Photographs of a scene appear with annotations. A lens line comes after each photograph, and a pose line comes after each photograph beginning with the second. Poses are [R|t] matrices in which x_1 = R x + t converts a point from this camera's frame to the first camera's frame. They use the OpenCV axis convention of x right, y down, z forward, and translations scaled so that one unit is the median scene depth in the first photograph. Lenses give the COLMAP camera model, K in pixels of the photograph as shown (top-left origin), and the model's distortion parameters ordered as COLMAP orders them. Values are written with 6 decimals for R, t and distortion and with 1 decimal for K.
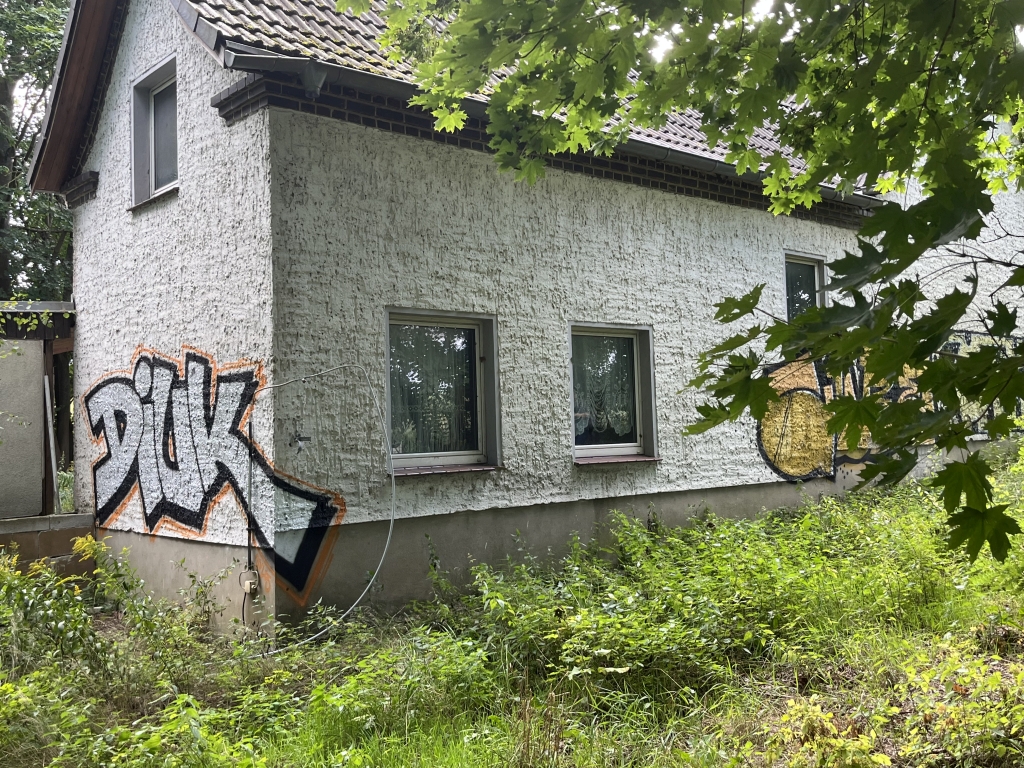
lens RADIAL K [[966.6, 0, 508.4], [0, 966.6, 385.6], [0, 0, 1]] dist [0.018052, 0.000000]
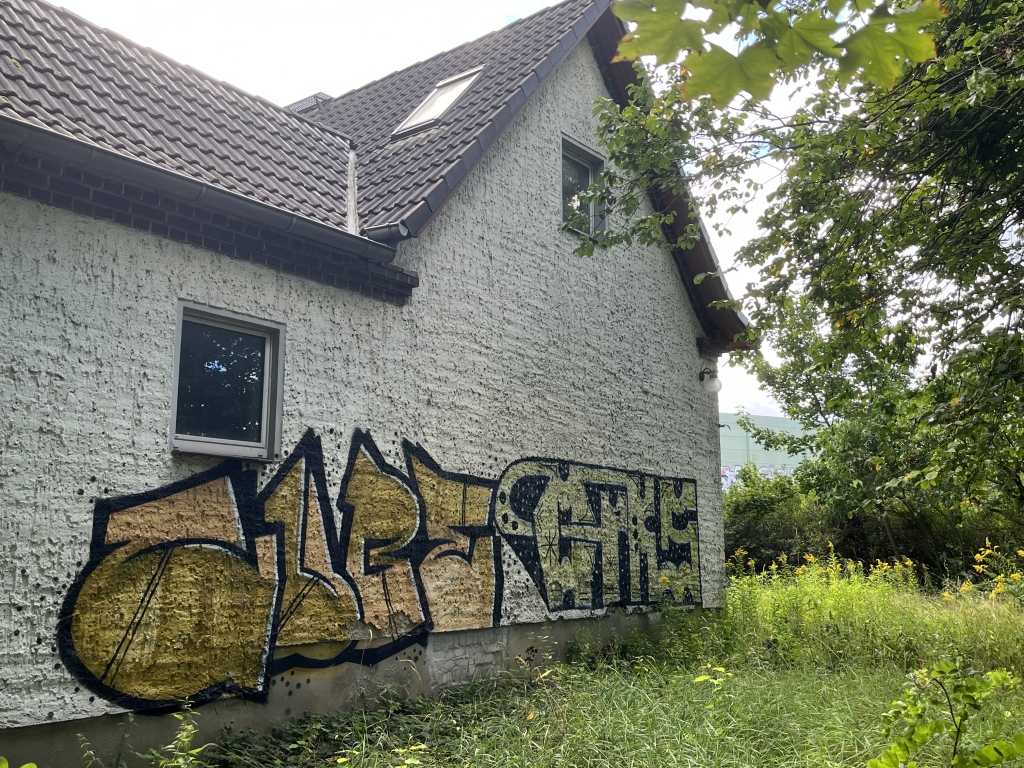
lens RADIAL K [[966.6, 0, 514.8], [0, 966.6, 381.6], [0, 0, 1]] dist [0.018052, 0.000000]
pose [[0.978490, 0.066064, 0.195431, 0.366785], [-0.039422, 0.989759, -0.137200, -0.018528], [-0.202494, 0.126545, 0.971073, 0.388427]]
